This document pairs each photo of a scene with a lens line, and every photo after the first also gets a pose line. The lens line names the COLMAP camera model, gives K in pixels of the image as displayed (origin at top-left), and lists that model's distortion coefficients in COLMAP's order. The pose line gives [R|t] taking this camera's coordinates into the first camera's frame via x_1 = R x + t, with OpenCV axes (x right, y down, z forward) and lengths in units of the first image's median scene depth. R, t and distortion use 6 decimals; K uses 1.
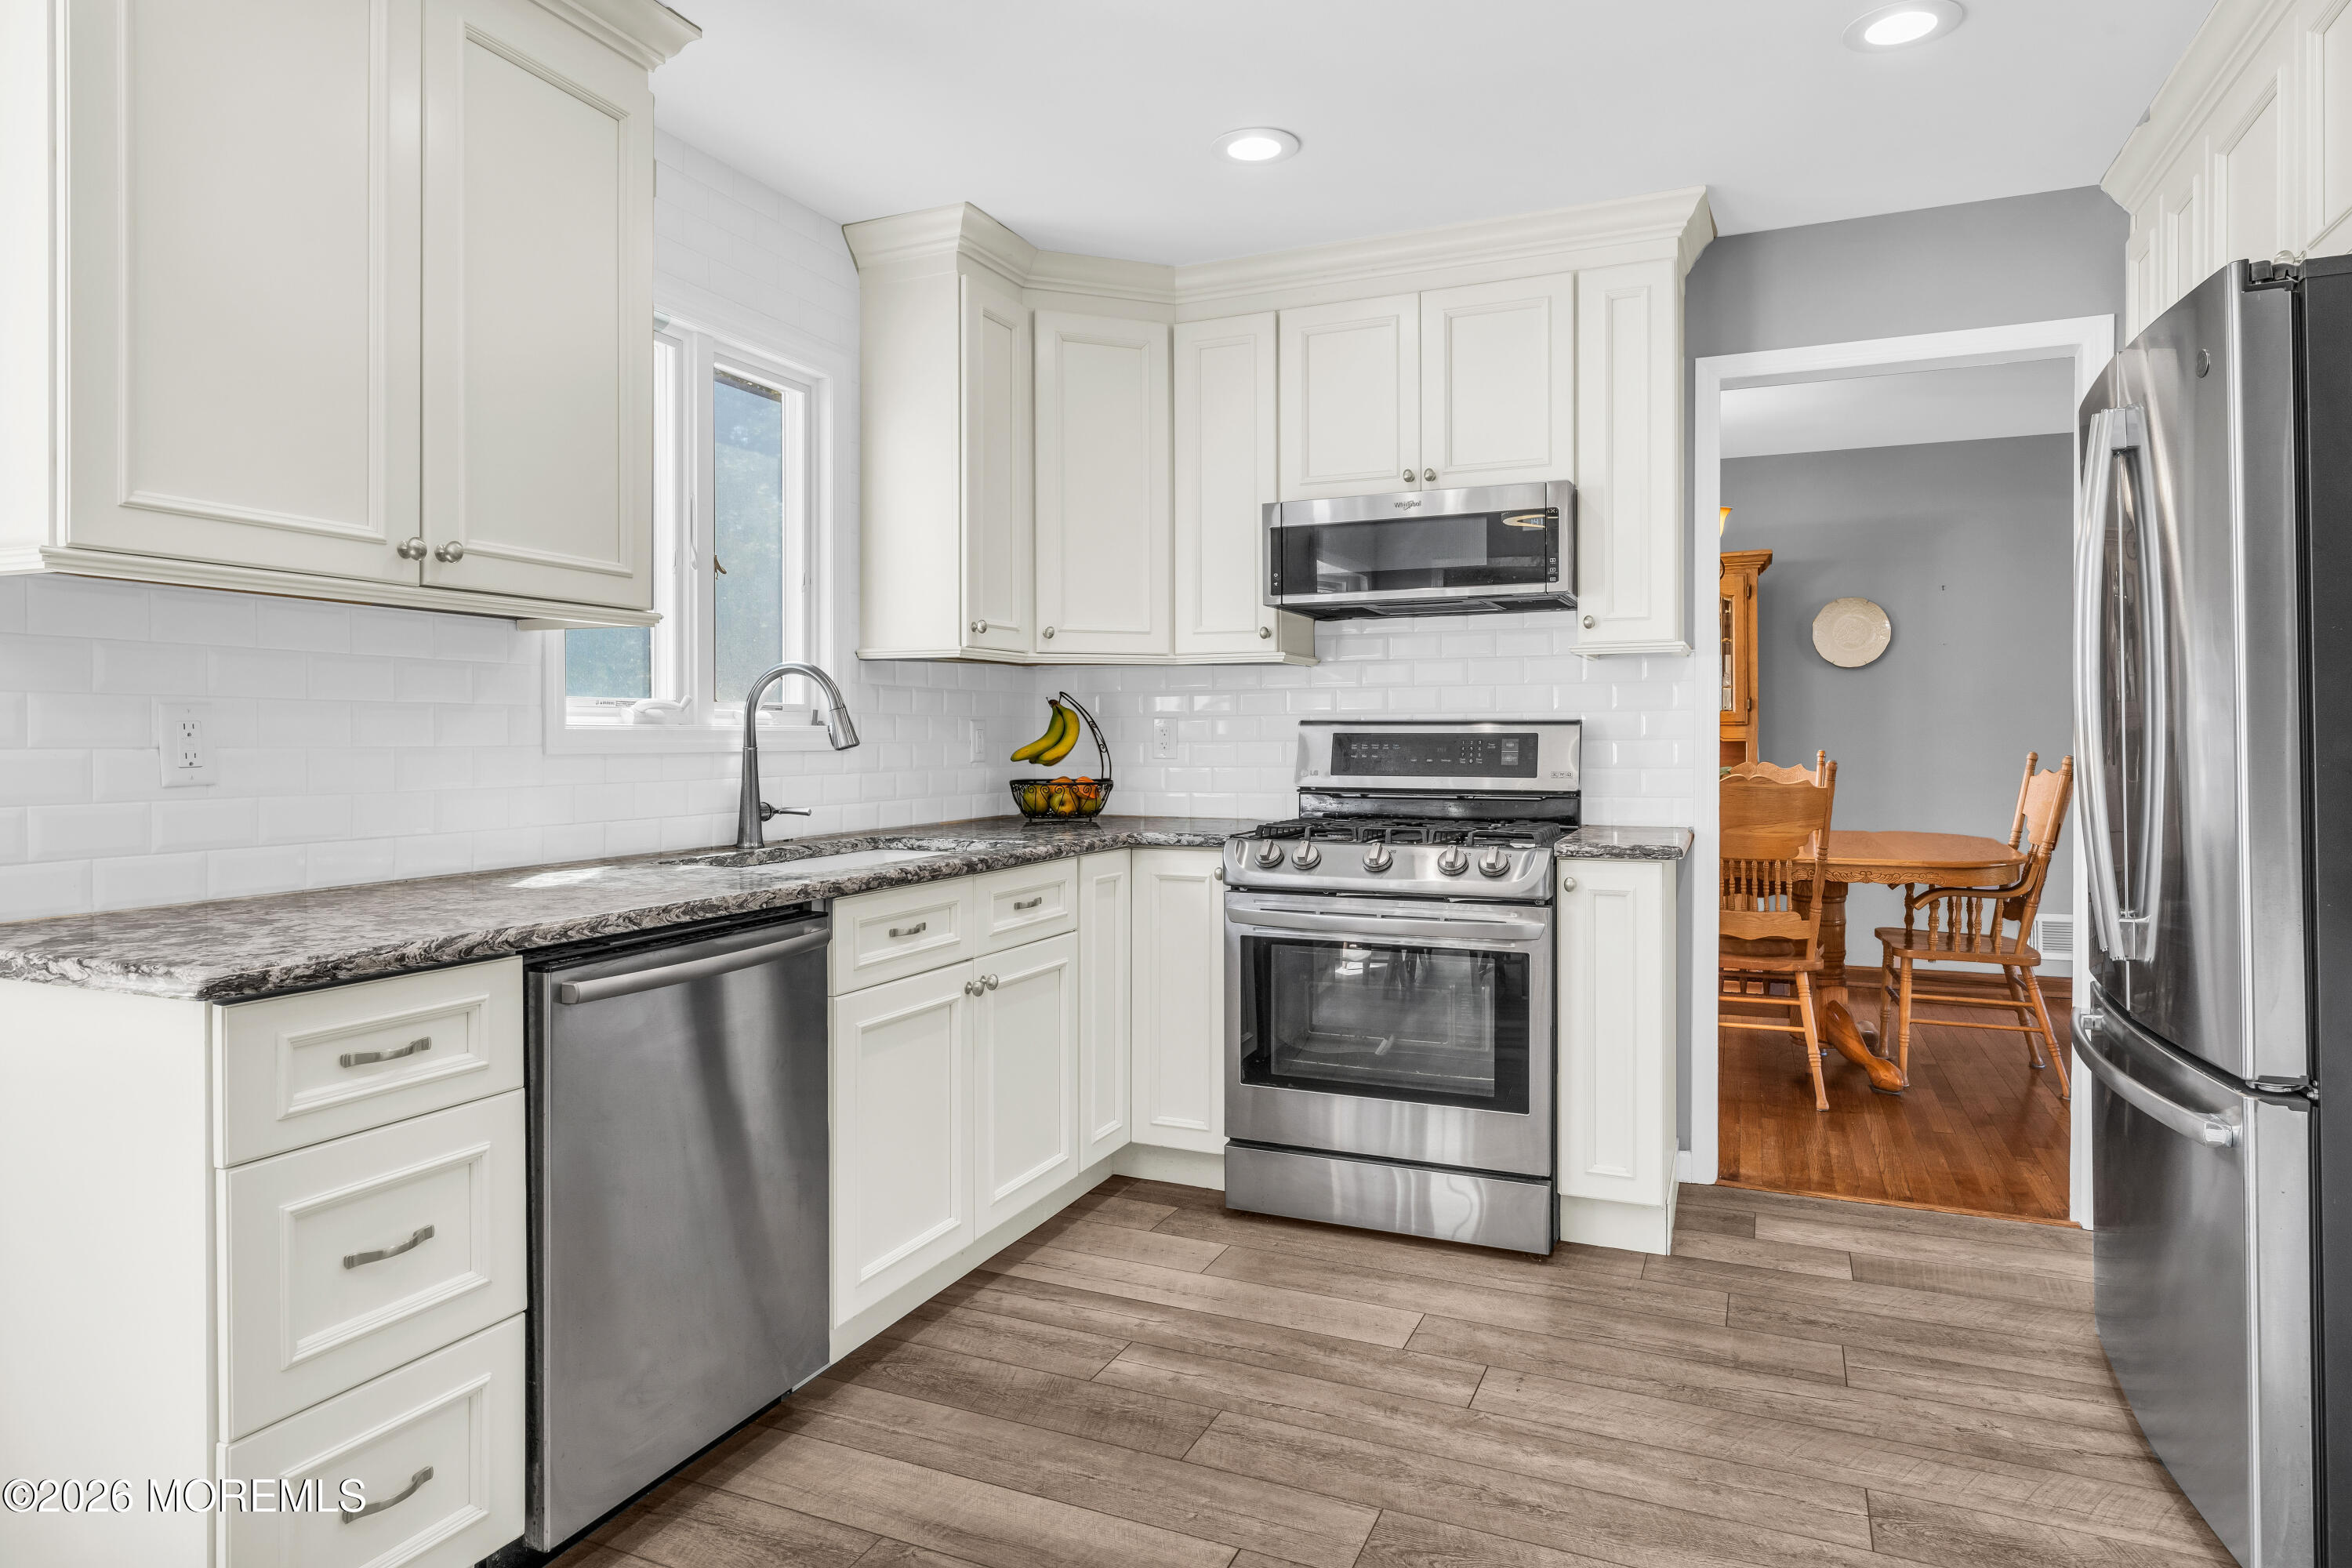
lens RADIAL K [[1351.4, 0, 1182.1], [0, 1351.4, 744.5], [0, 0, 1]] dist [0.003856, 0.001686]
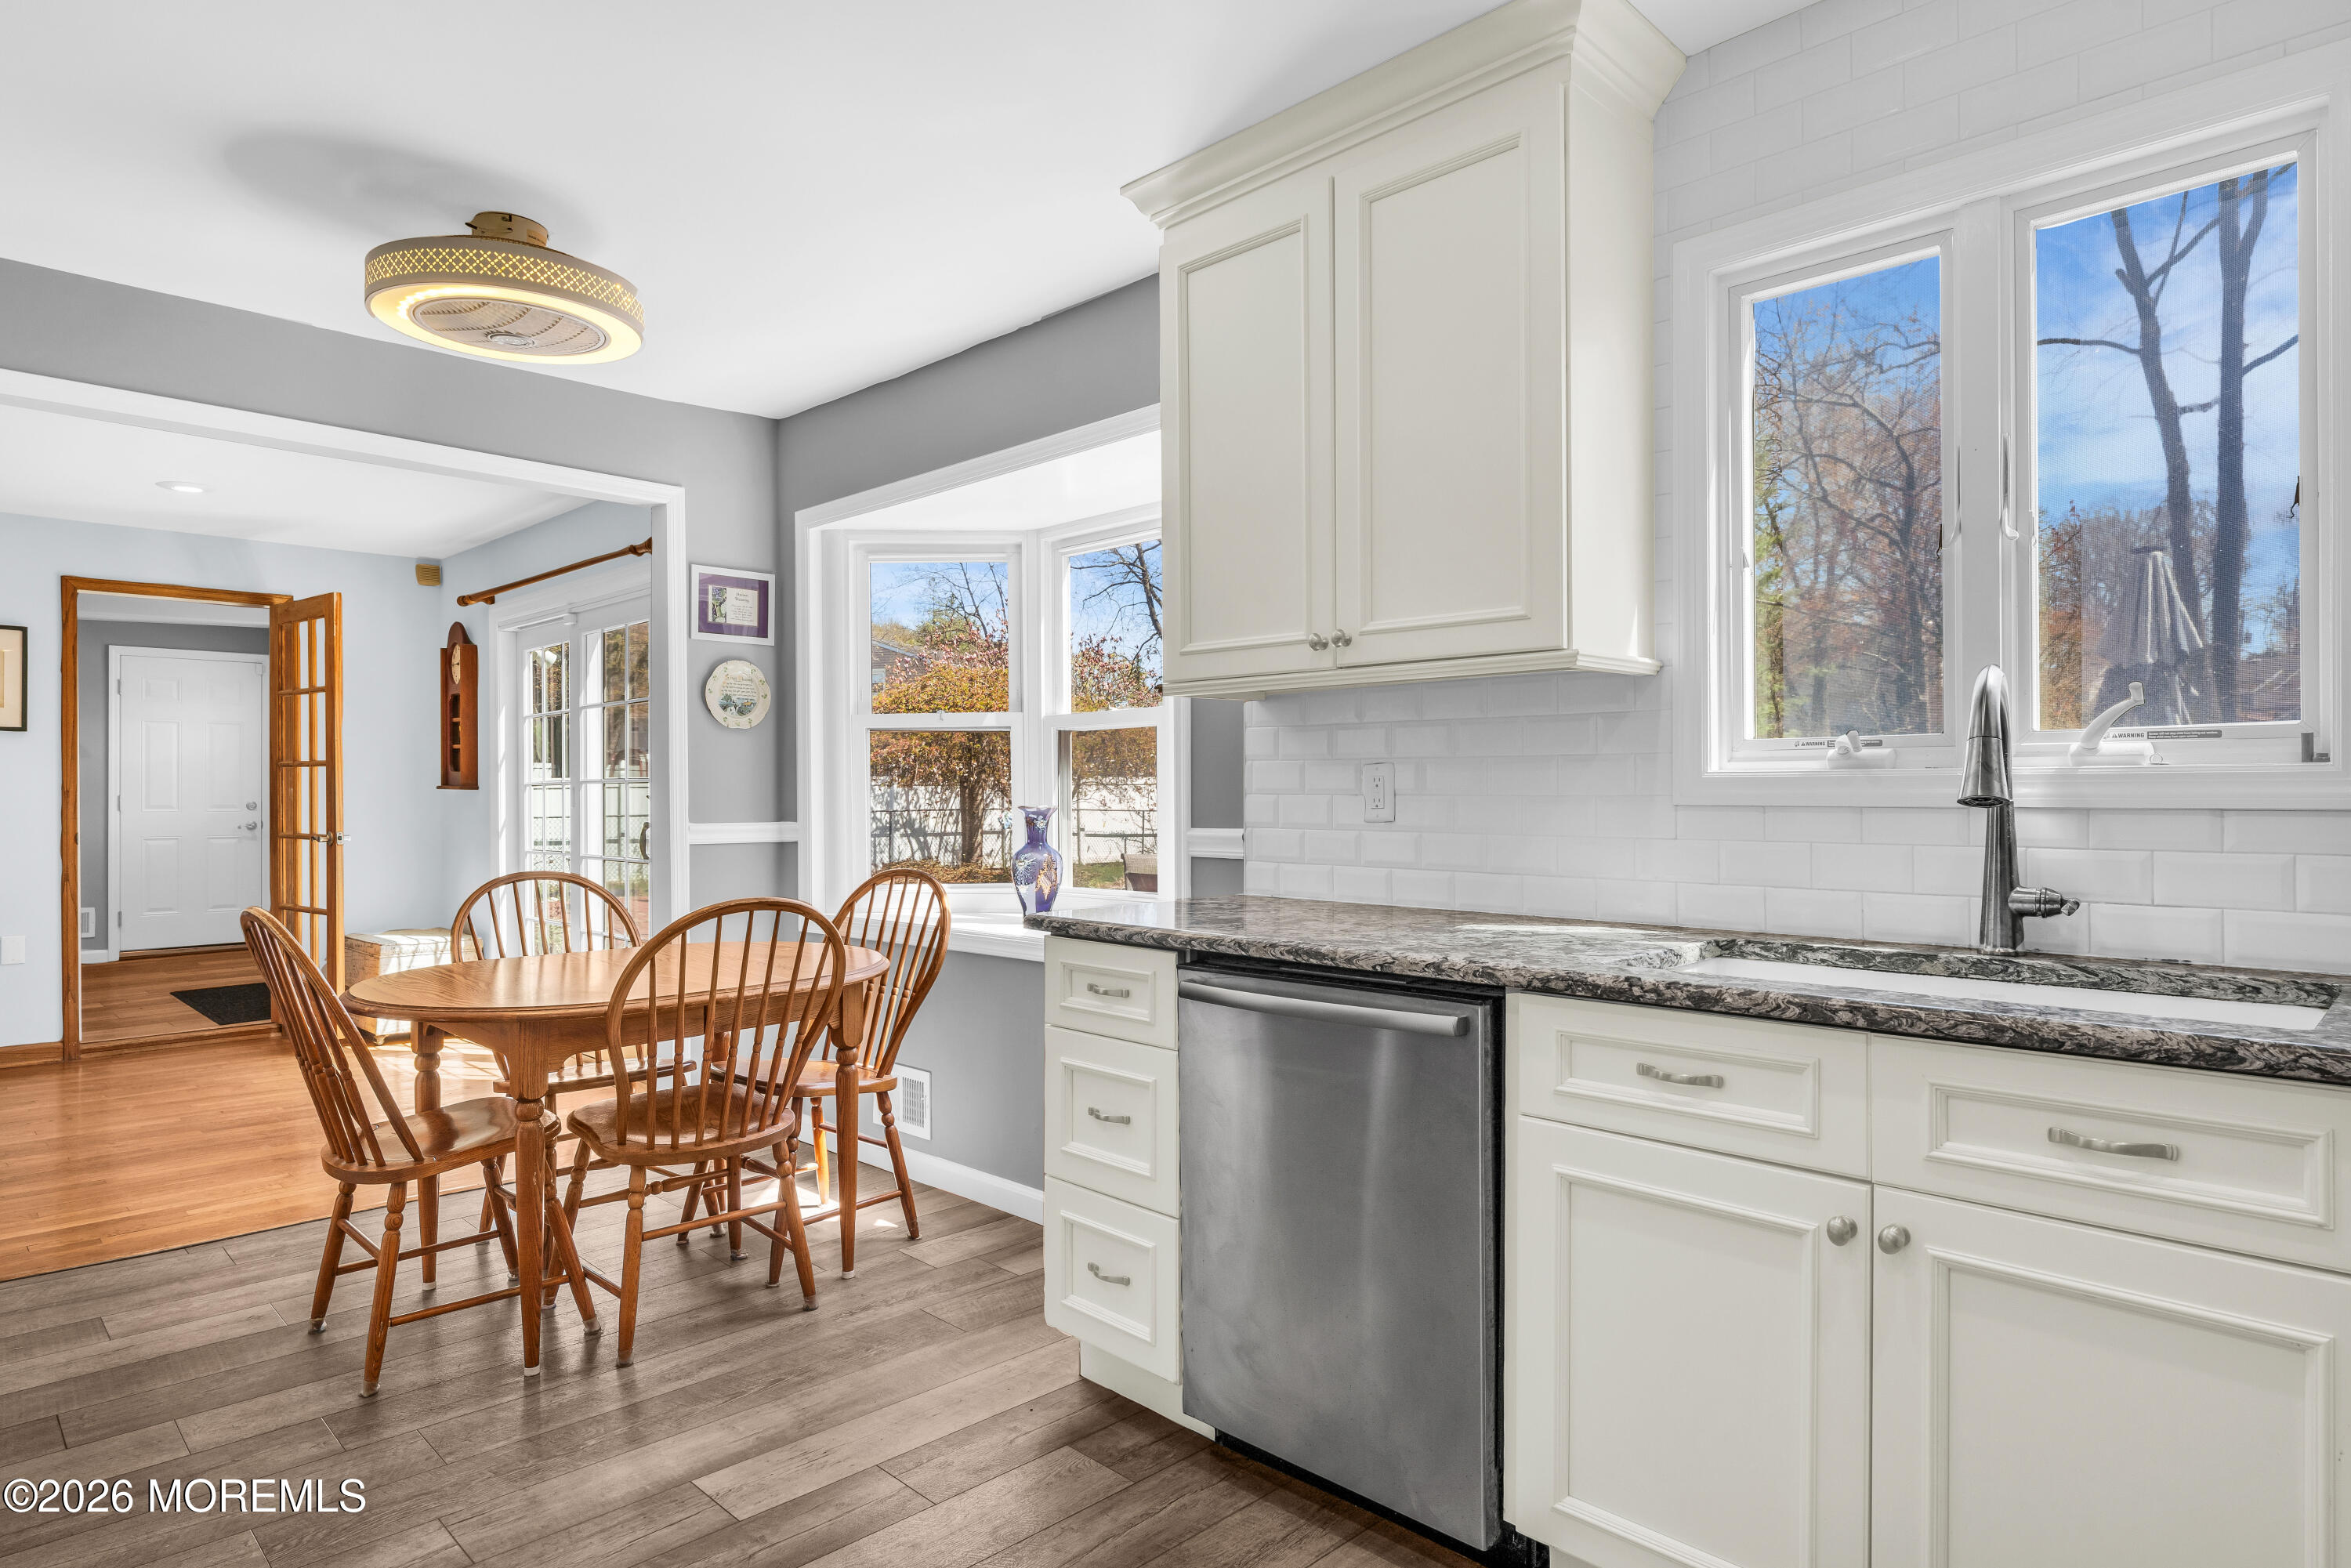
lens RADIAL K [[1350.8, 0, 1168.6], [0, 1350.8, 787.6], [0, 0, 1]] dist [0.003856, 0.001686]
pose [[-0.374622, 0.003860, -0.927169, 0.458953], [0.000247, 0.999992, 0.004063, -0.007420], [0.927177, 0.001294, -0.374620, 0.911951]]
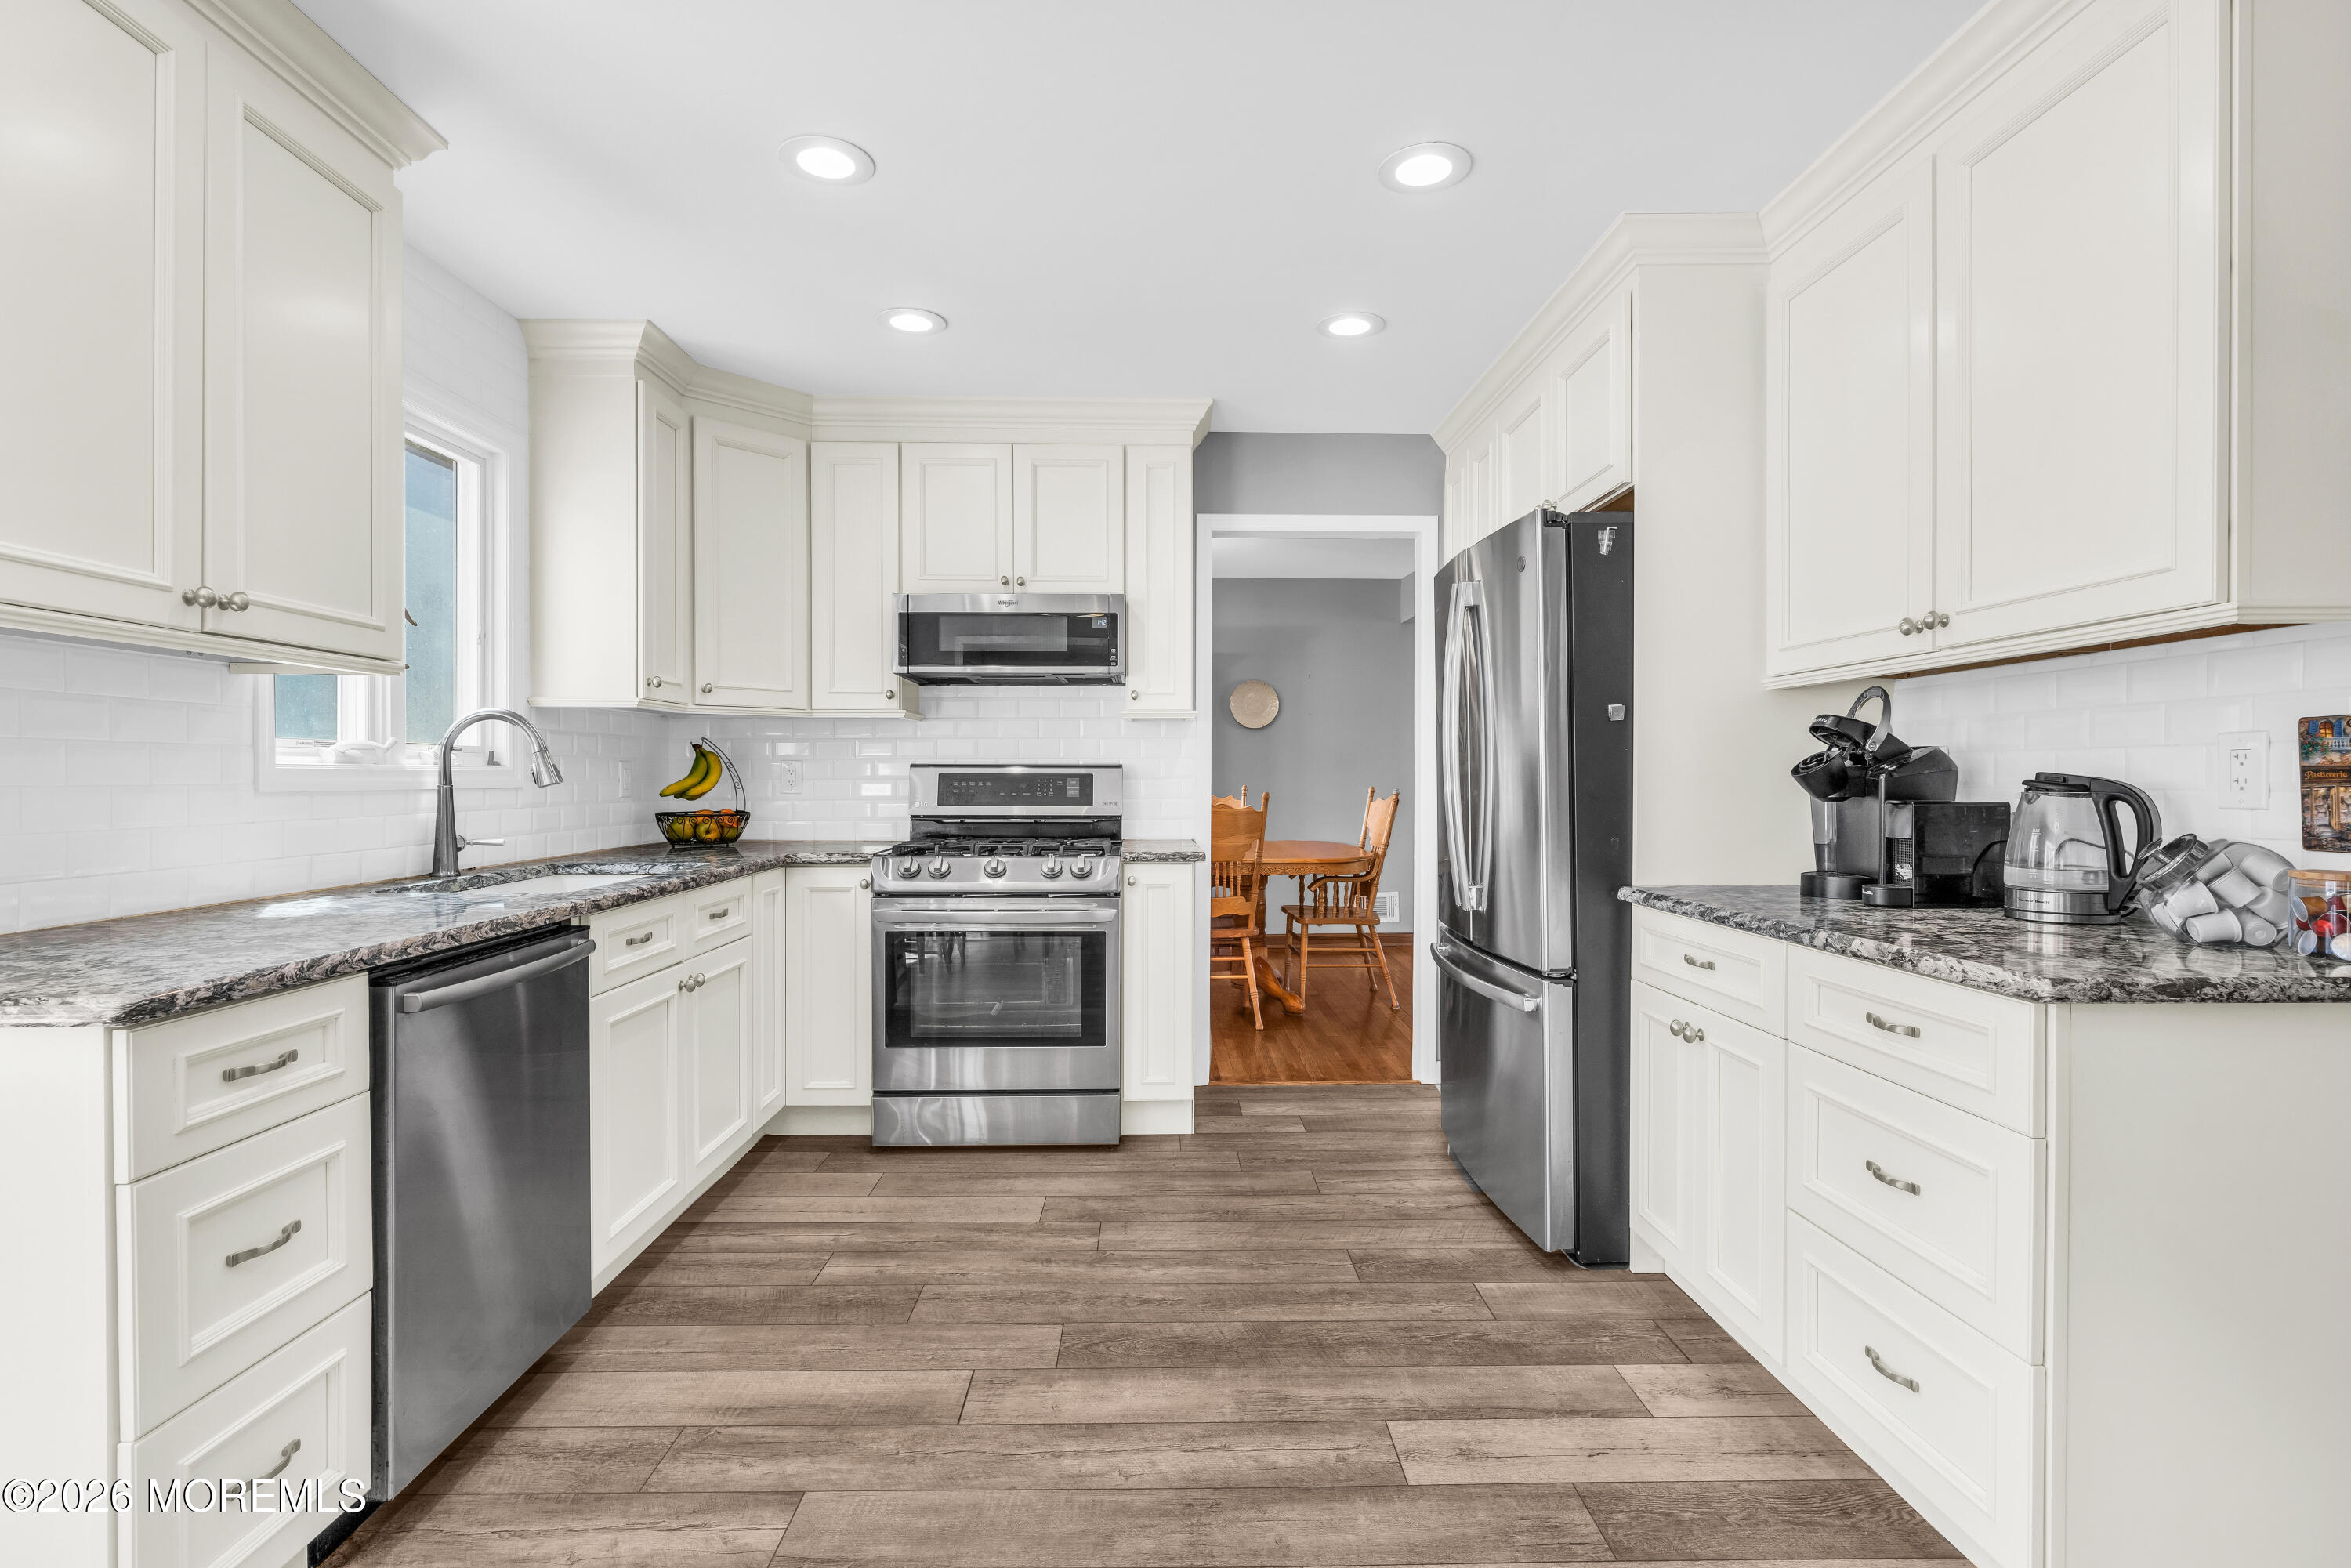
lens RADIAL K [[1099.3, 0, 1170.2], [0, 1099.3, 784.8], [0, 0, 1]] dist [-0.001117, 0.001463]
pose [[0.908321, -0.001696, 0.418270, -0.162695], [0.000327, 0.999994, 0.003344, -0.001027], [-0.418273, -0.002901, 0.908317, -0.061807]]
